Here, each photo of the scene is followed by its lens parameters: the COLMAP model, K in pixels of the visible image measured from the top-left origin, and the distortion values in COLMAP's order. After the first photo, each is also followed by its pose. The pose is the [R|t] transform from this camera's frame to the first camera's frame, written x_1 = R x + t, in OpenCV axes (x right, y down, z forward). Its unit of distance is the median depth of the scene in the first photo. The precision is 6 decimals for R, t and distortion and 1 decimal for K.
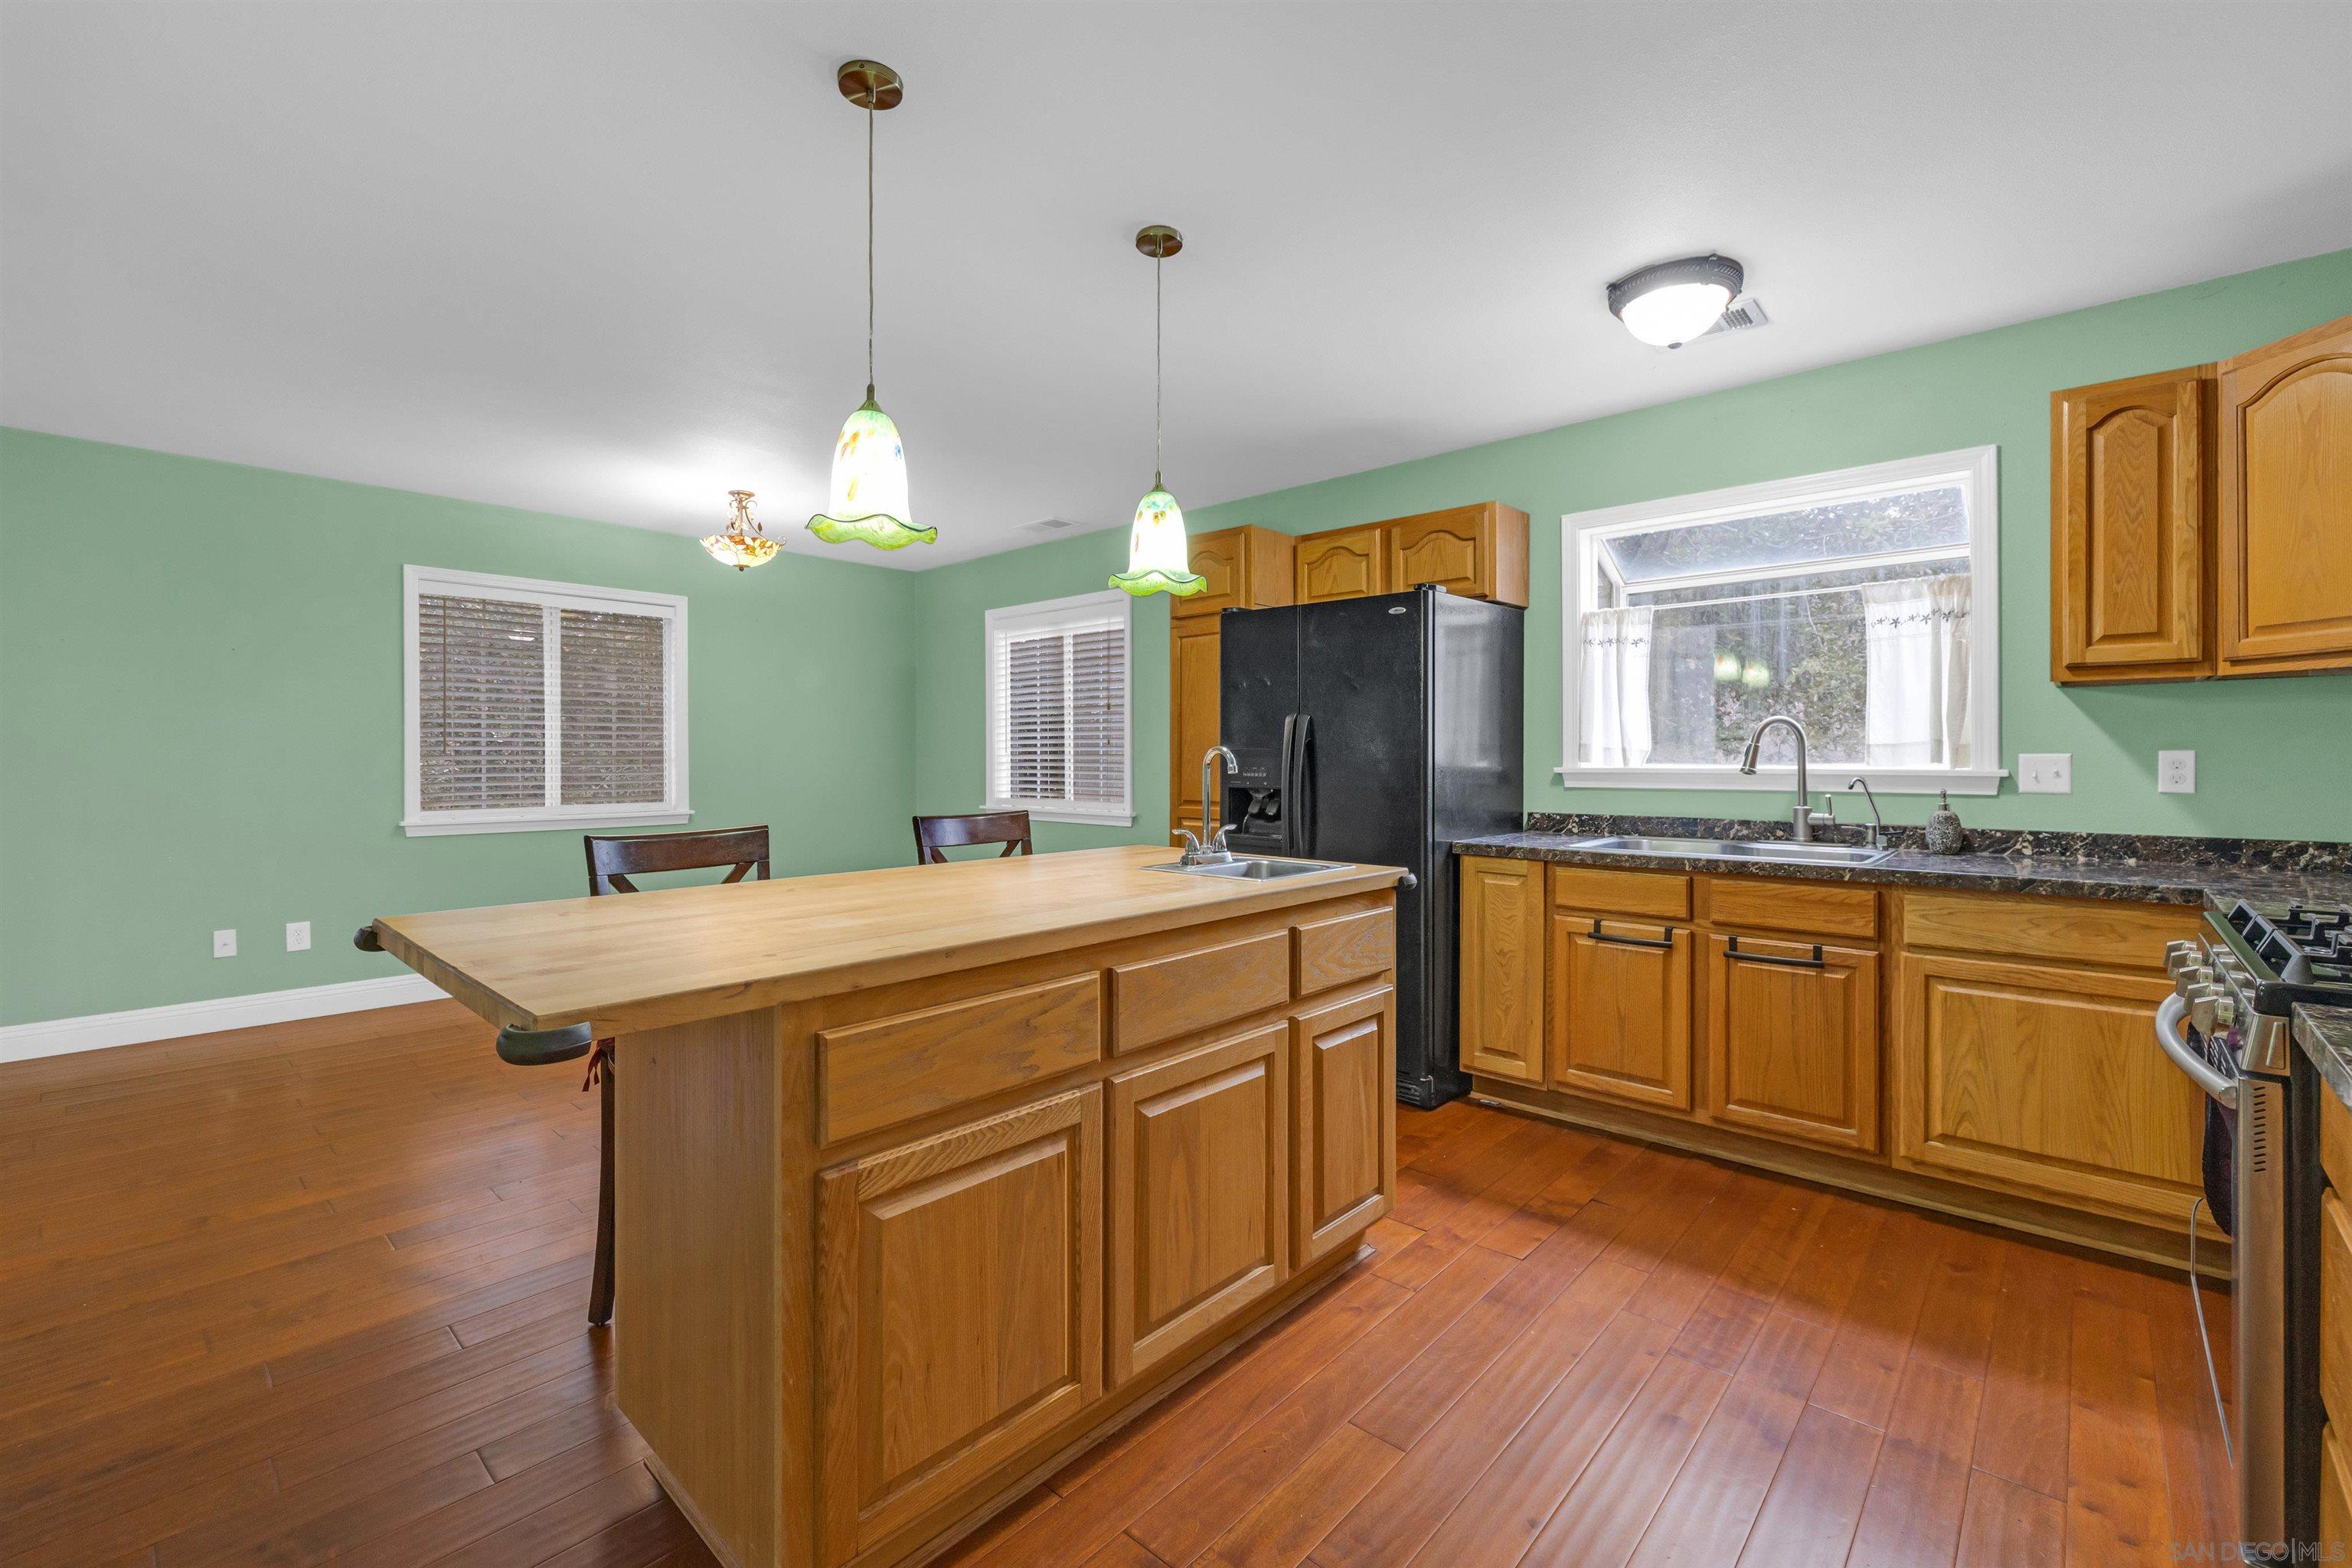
lens RADIAL K [[1008.5, 0, 1176.1], [0, 1008.5, 744.2], [0, 0, 1]] dist [-0.000874, 0.000044]
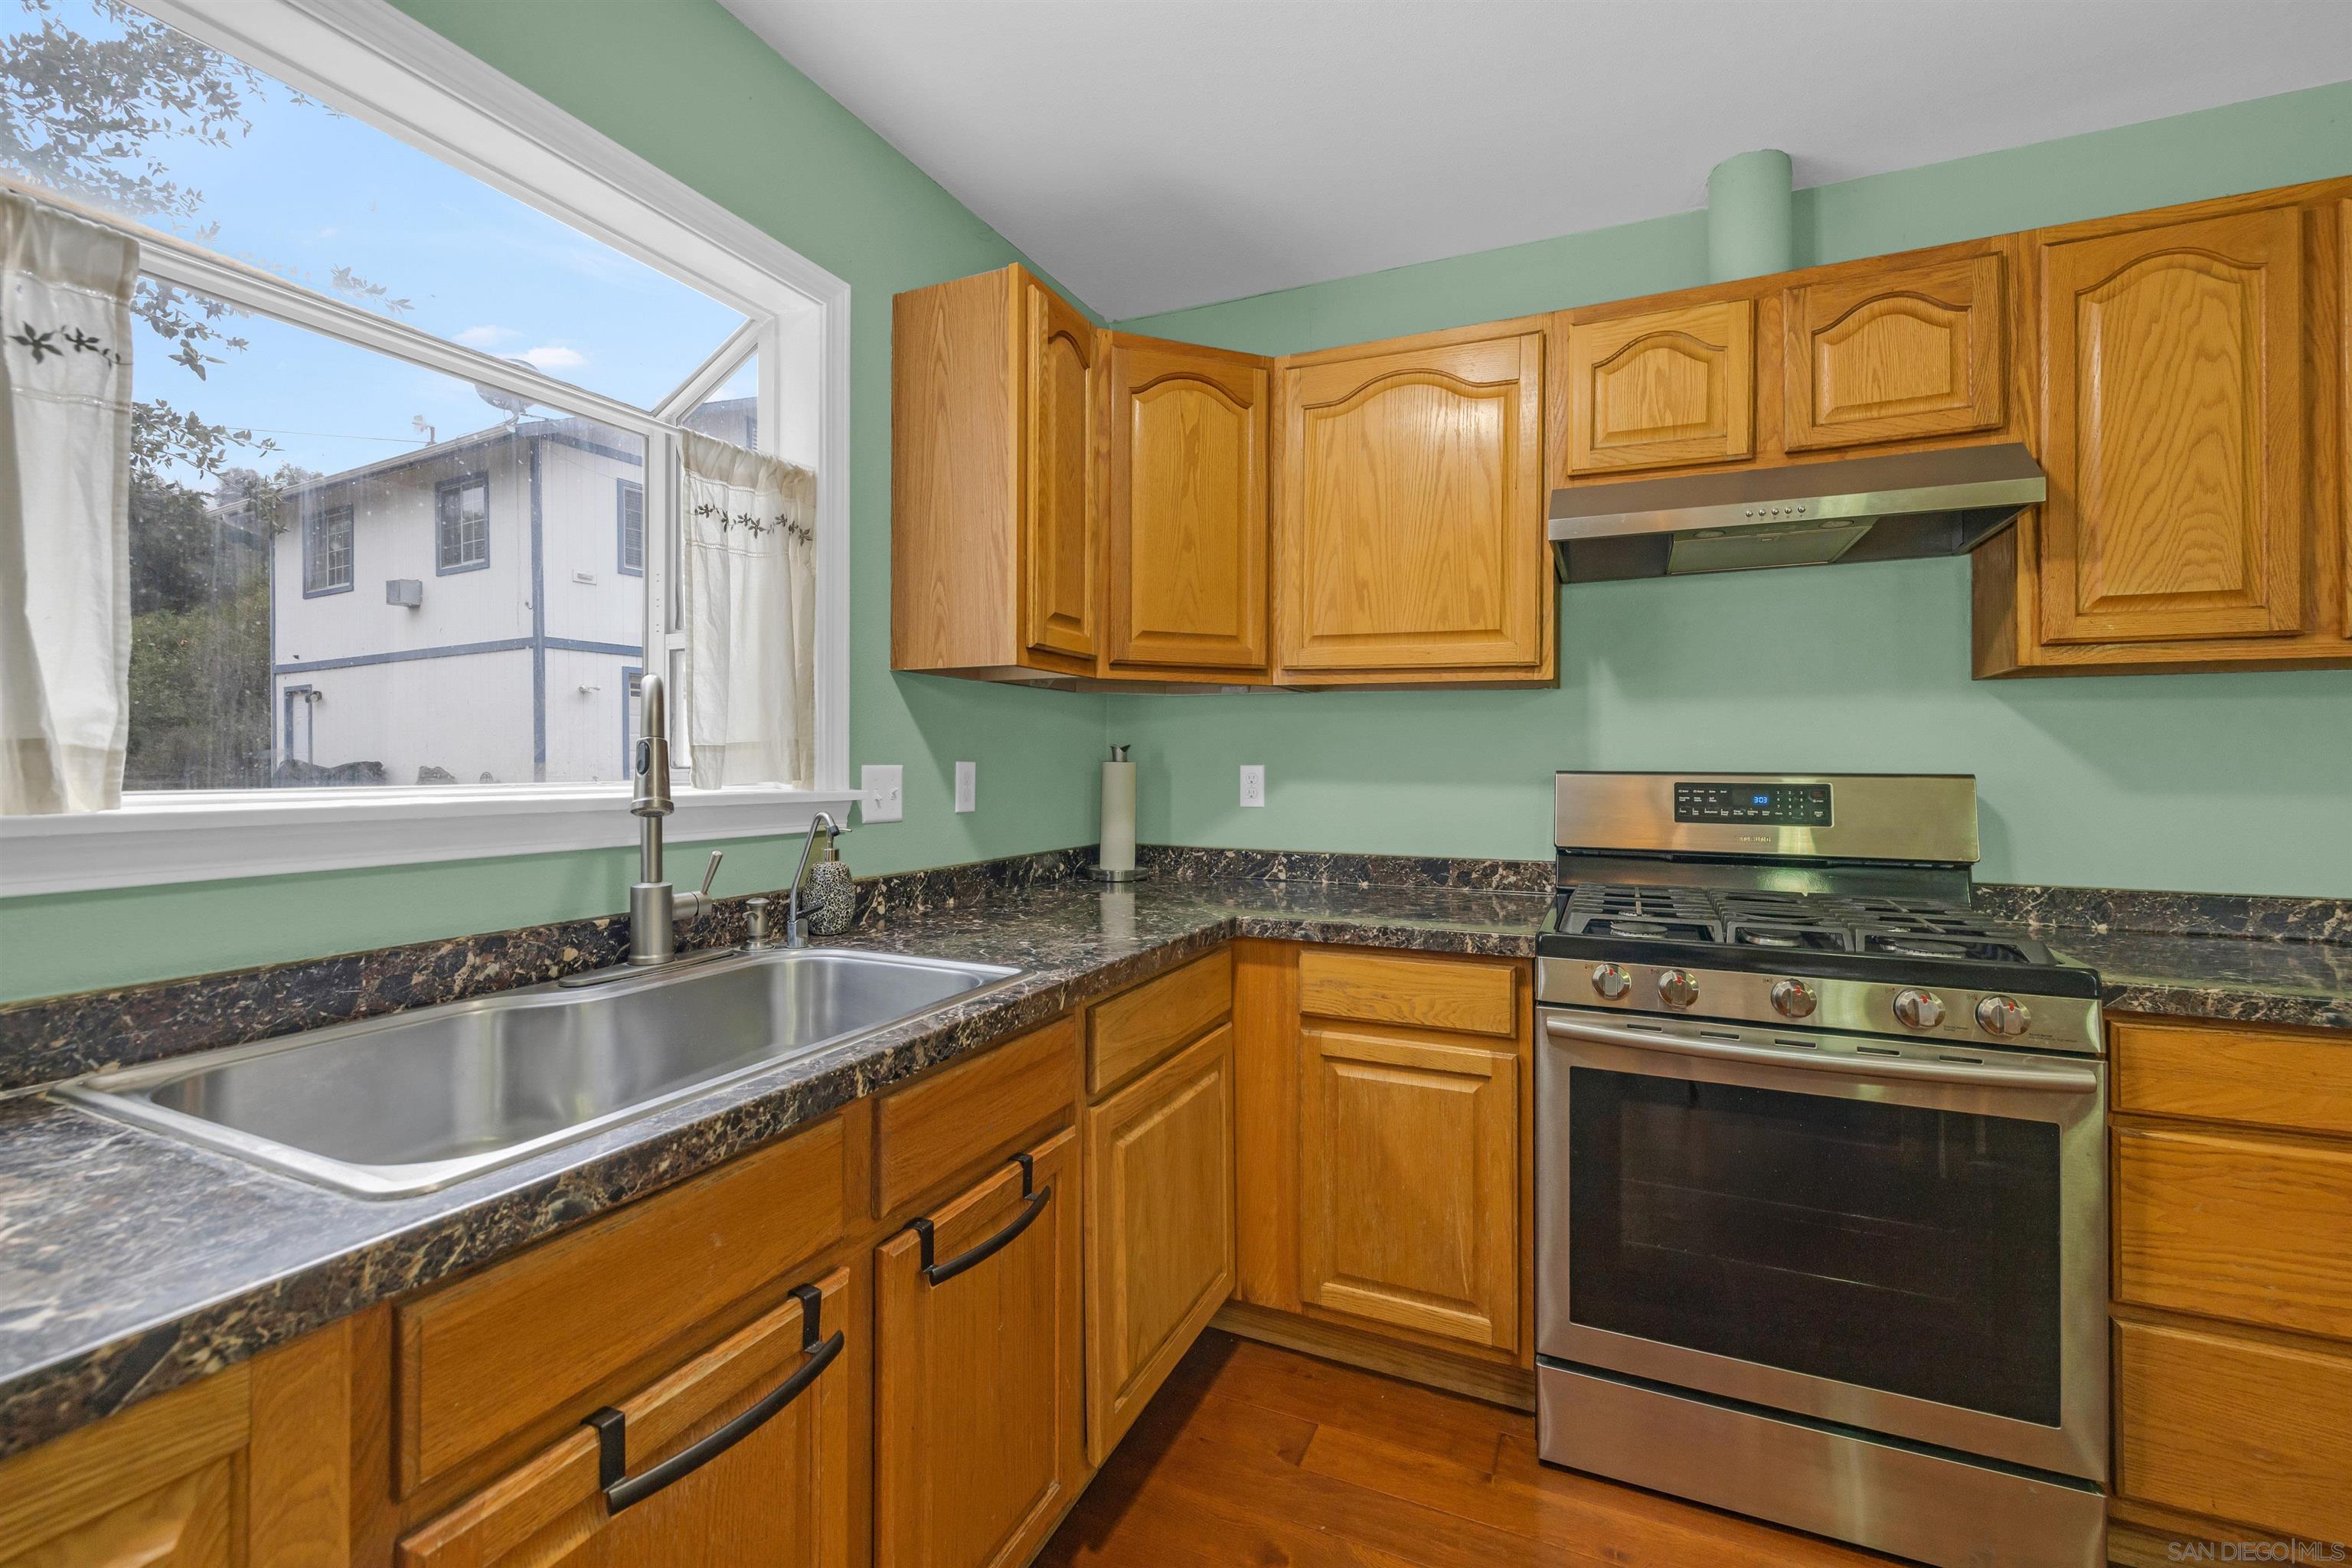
lens RADIAL K [[987.9, 0, 1181.6], [0, 987.9, 767.3], [0, 0, 1]] dist [0.000007, 0.000064]
pose [[-0.307385, -0.001426, 0.951584, 0.150632], [-0.015618, 0.999872, -0.003546, 0.010165], [-0.951457, -0.015952, -0.307368, 1.027033]]
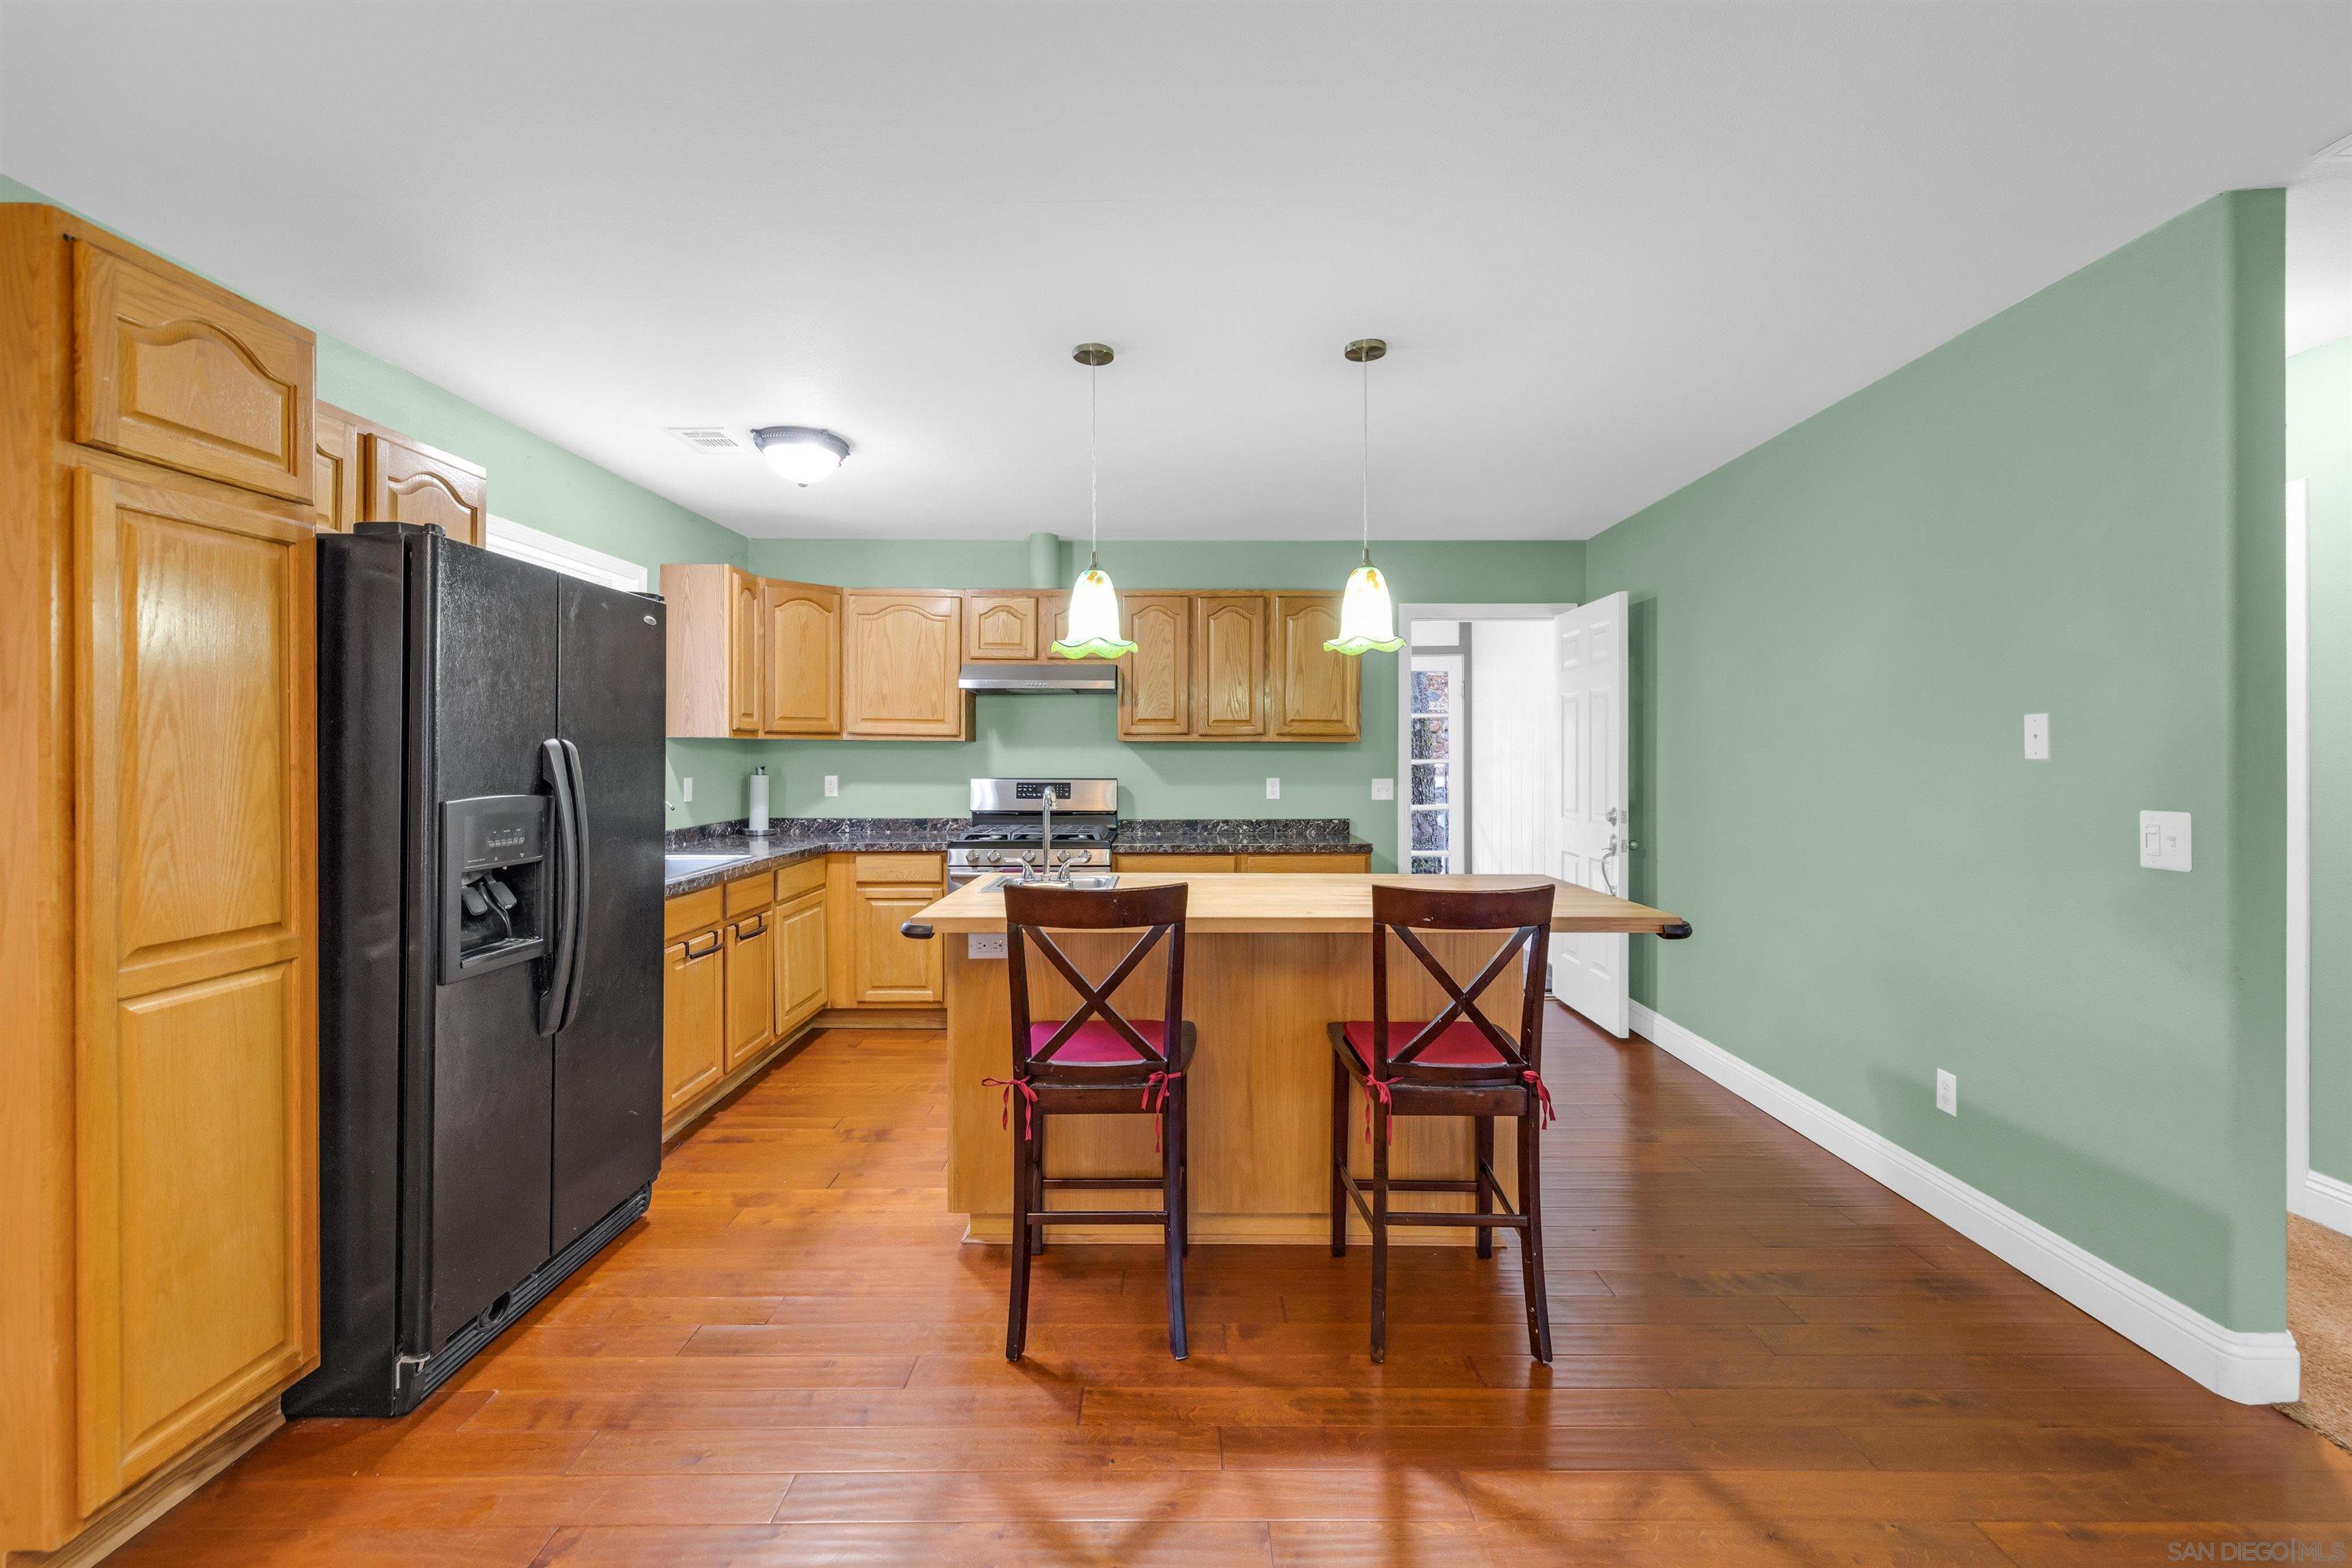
lens RADIAL K [[1008.5, 0, 1176.1], [0, 1008.5, 744.2], [0, 0, 1]] dist [-0.000874, 0.000044]
pose [[-0.671373, 0.009114, 0.741064, -0.805630], [-0.007995, 0.999777, -0.019539, -0.022870], [-0.741077, -0.019043, -0.671150, 1.461946]]
